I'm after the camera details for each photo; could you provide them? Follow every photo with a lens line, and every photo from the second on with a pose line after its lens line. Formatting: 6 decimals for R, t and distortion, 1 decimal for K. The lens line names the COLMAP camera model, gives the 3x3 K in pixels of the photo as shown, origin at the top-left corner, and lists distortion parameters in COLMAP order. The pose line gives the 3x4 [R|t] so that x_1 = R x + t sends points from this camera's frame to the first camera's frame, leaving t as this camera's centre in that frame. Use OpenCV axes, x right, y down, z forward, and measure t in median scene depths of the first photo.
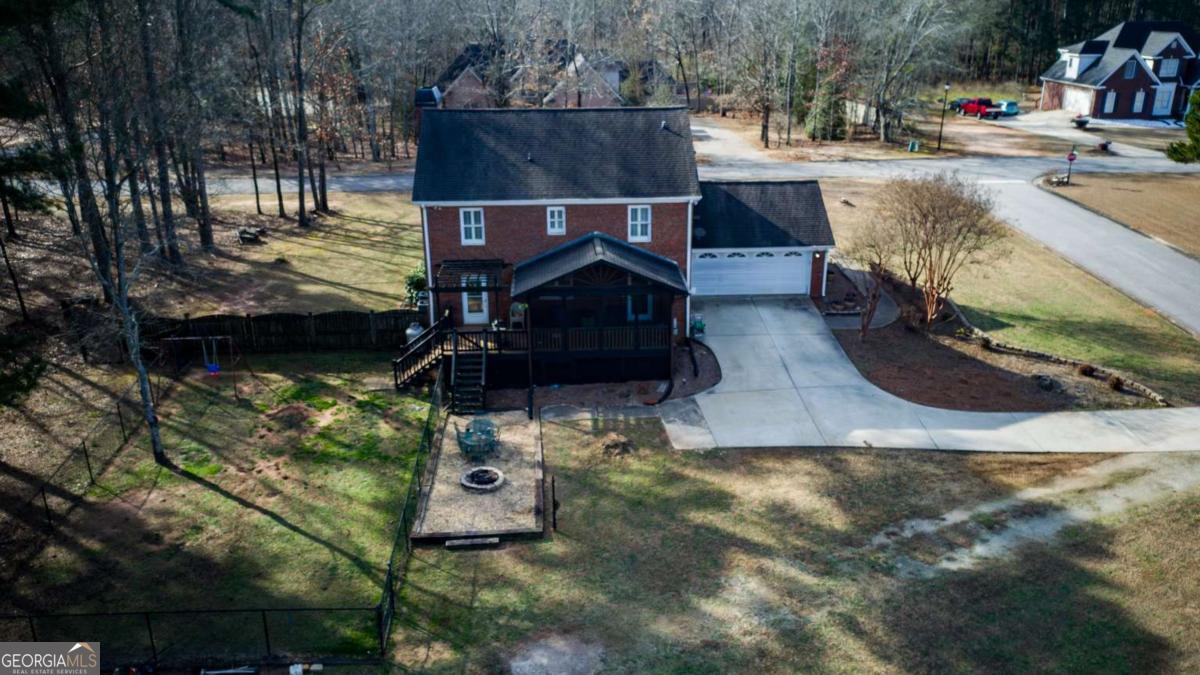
lens RADIAL K [[969.6, 0, 600.0], [0, 969.6, 337.5], [0, 0, 1]] dist [0.044399, -0.003086]
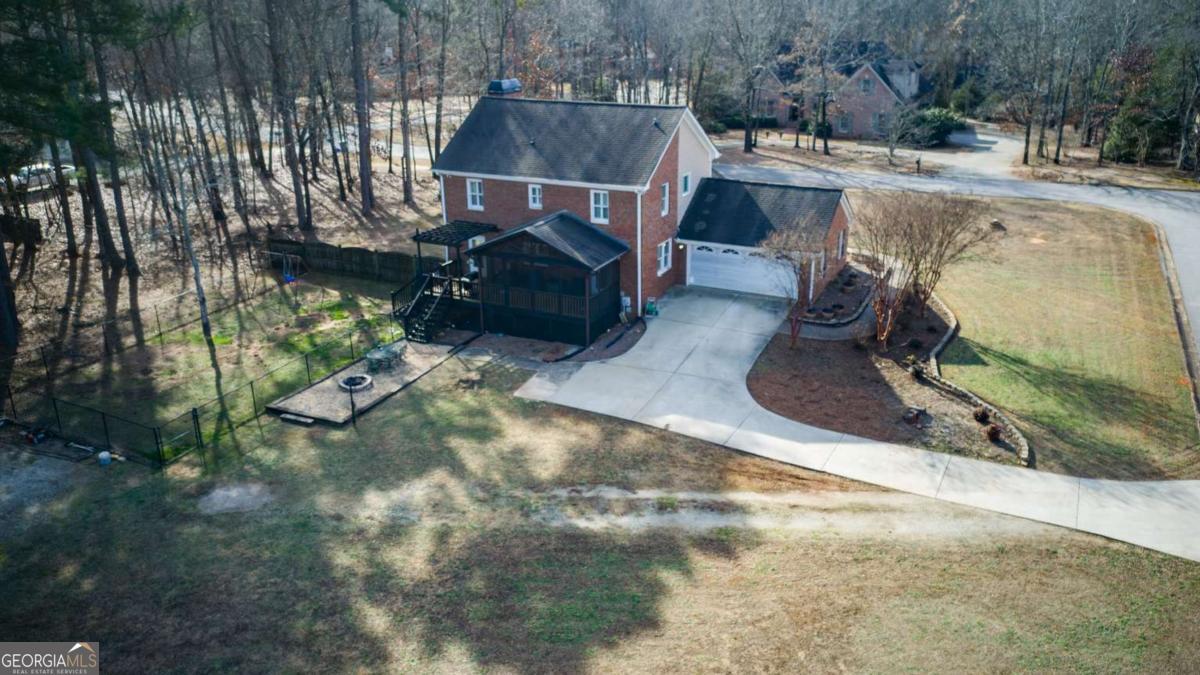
lens RADIAL K [[969.6, 0, 600.0], [0, 969.6, 337.5], [0, 0, 1]] dist [0.044399, -0.003086]
pose [[0.860946, 0.167721, -0.480252, 0.689467], [-0.168069, 0.984852, 0.042649, -0.019235], [0.480130, 0.043997, 0.876093, 0.029313]]
